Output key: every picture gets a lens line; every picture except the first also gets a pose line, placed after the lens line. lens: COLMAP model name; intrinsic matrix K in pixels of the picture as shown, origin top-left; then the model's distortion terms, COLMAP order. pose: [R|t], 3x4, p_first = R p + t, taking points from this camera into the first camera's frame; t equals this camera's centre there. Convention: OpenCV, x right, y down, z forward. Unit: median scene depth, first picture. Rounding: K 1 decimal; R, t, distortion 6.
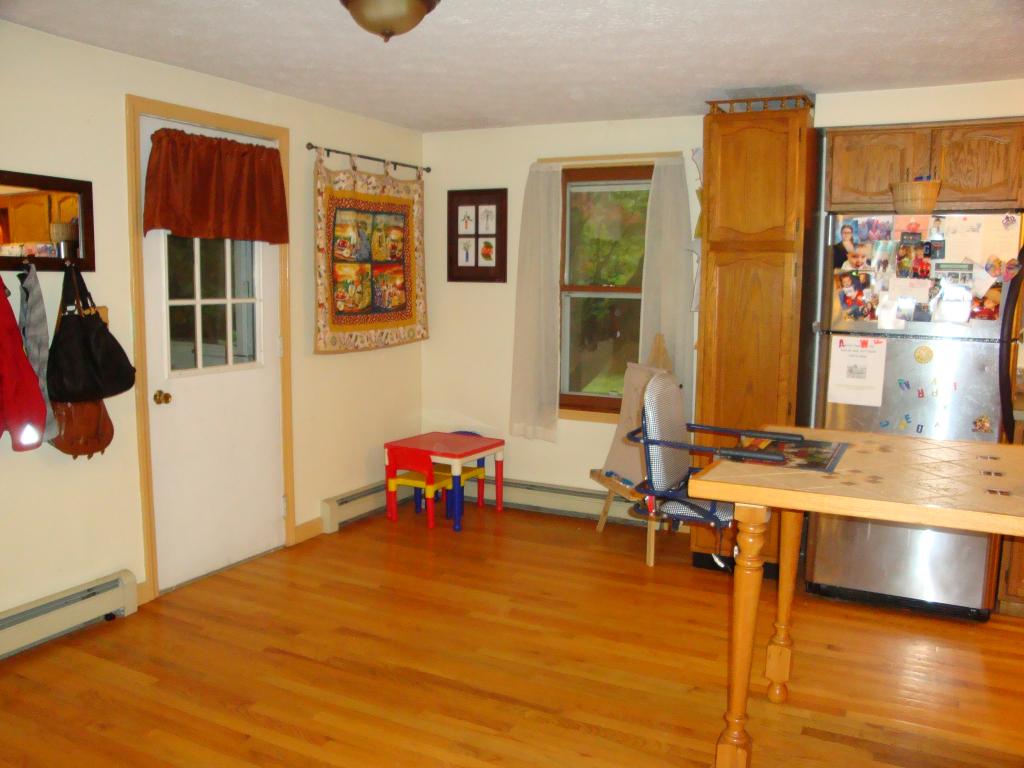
lens RADIAL K [[851.7, 0, 515.2], [0, 851.7, 383.5], [0, 0, 1]] dist [-0.156724, 0.141588]
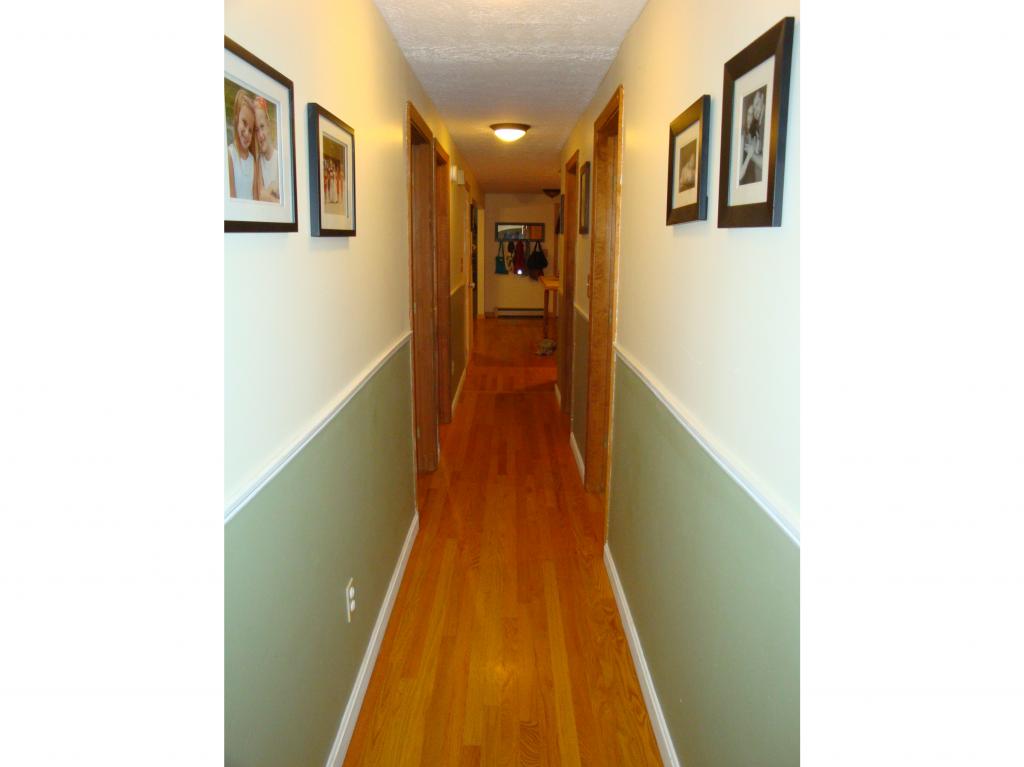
lens RADIAL K [[851.7, 0, 515.2], [0, 851.7, 383.0], [0, 0, 1]] dist [-0.156724, 0.141588]
pose [[0.464108, 0.144600, -0.873896, 2.900924], [-0.113095, 0.988184, 0.103448, 0.137402], [0.878529, 0.050822, 0.474978, -1.087326]]
